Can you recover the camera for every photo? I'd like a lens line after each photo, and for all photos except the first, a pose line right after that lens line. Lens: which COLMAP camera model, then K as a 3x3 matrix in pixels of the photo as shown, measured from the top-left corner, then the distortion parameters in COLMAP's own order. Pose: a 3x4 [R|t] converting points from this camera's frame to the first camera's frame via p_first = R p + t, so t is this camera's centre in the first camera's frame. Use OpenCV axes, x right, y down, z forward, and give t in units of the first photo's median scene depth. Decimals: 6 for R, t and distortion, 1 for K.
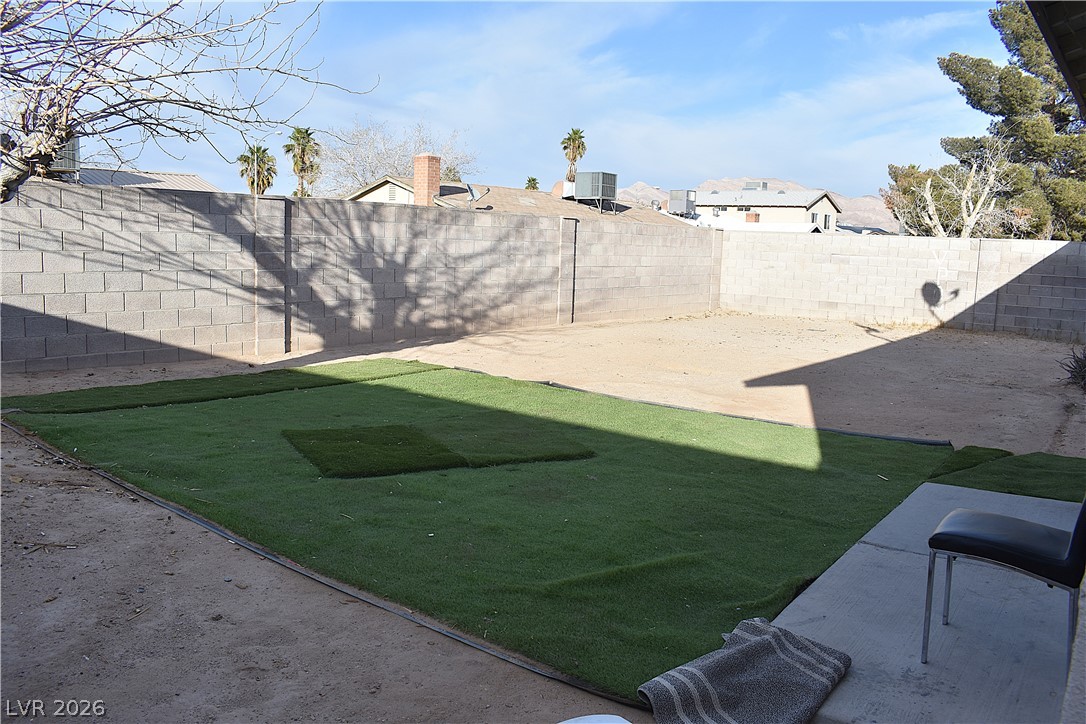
lens RADIAL K [[866.1, 0, 541.9], [0, 866.1, 363.9], [0, 0, 1]] dist [-0.010497, -0.008235]
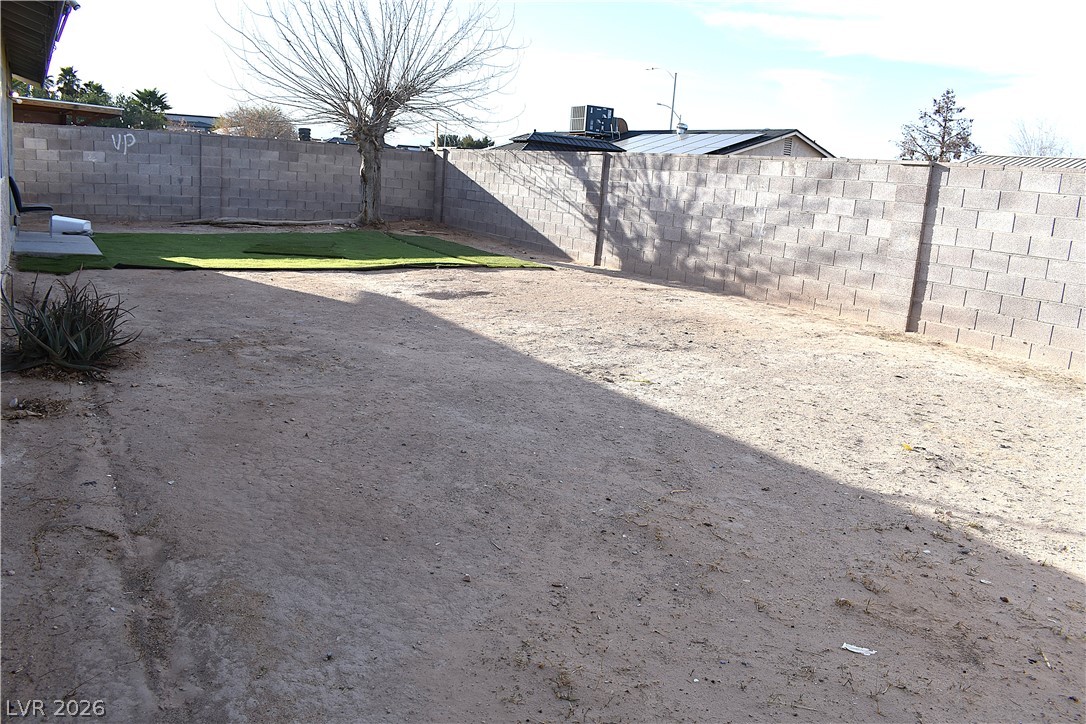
lens RADIAL K [[866.1, 0, 542.1], [0, 866.1, 360.0], [0, 0, 1]] dist [-0.010497, -0.008235]
pose [[-0.364326, 0.160592, -0.917320, 0.942166], [-0.188686, 0.951860, 0.241578, -0.169354], [0.911956, 0.261099, -0.316486, 1.265776]]
